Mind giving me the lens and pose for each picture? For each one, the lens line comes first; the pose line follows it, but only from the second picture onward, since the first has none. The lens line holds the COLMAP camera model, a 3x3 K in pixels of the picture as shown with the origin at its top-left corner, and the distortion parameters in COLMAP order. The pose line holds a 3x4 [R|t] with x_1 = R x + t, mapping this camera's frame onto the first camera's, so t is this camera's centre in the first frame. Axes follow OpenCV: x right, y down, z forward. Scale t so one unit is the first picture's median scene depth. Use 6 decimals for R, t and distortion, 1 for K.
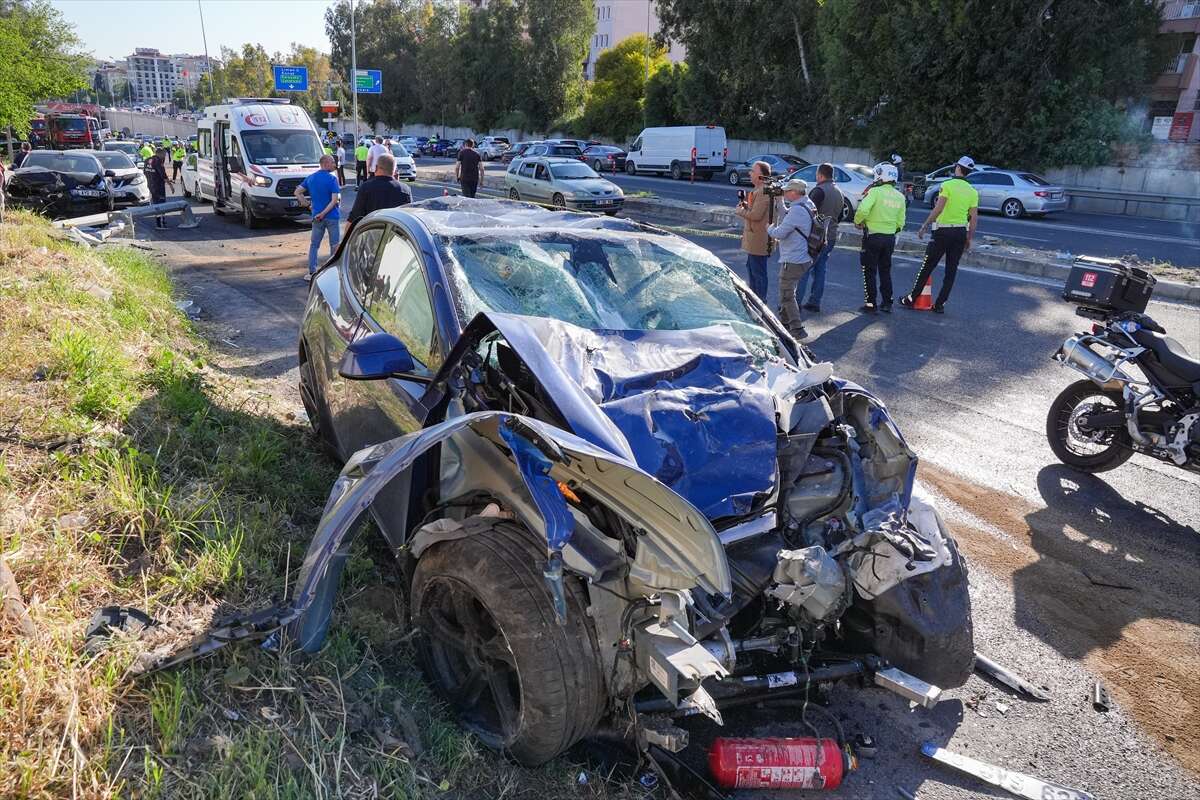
lens RADIAL K [[835.9, 0, 594.5], [0, 835.9, 400.6], [0, 0, 1]] dist [-0.141921, 0.108794]
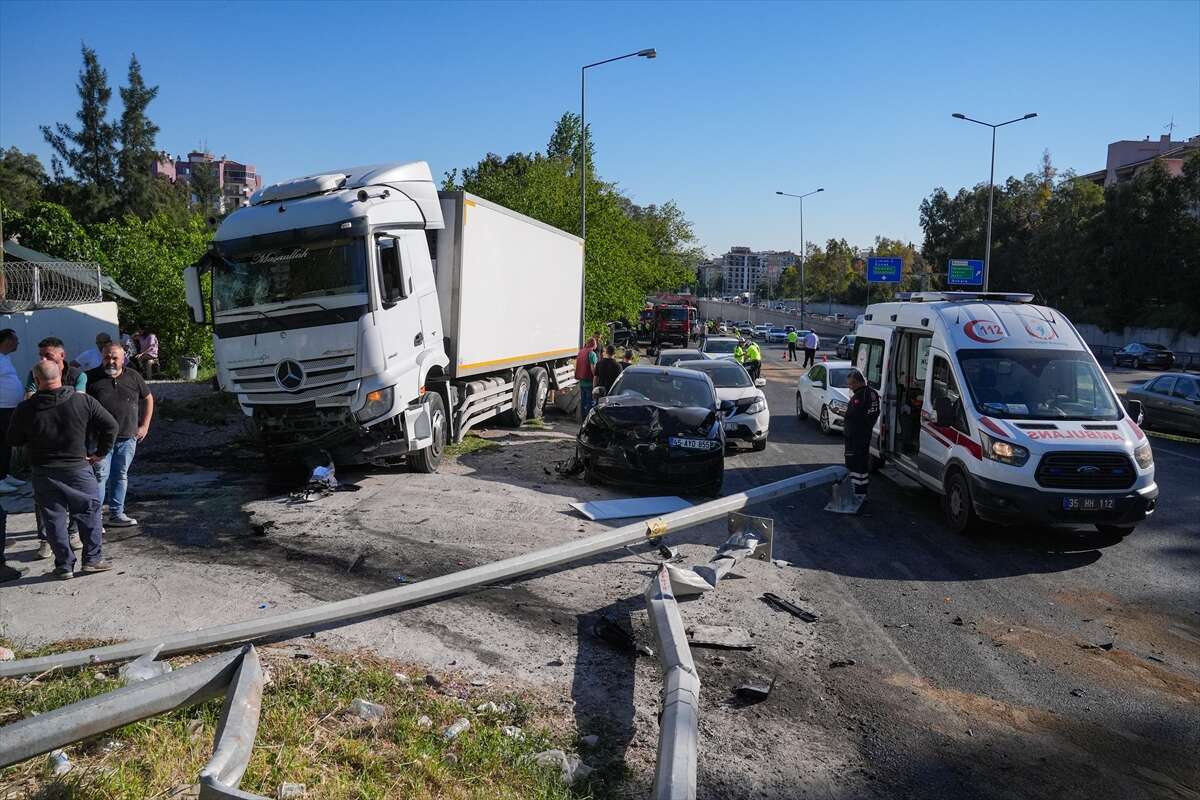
lens RADIAL K [[835.9, 0, 594.5], [0, 835.9, 400.6], [0, 0, 1]] dist [-0.141921, 0.108794]
pose [[0.798475, 0.052982, -0.599692, -0.068803], [-0.184073, 0.969901, -0.159400, -0.038182], [0.573196, 0.237664, 0.784195, 0.099051]]
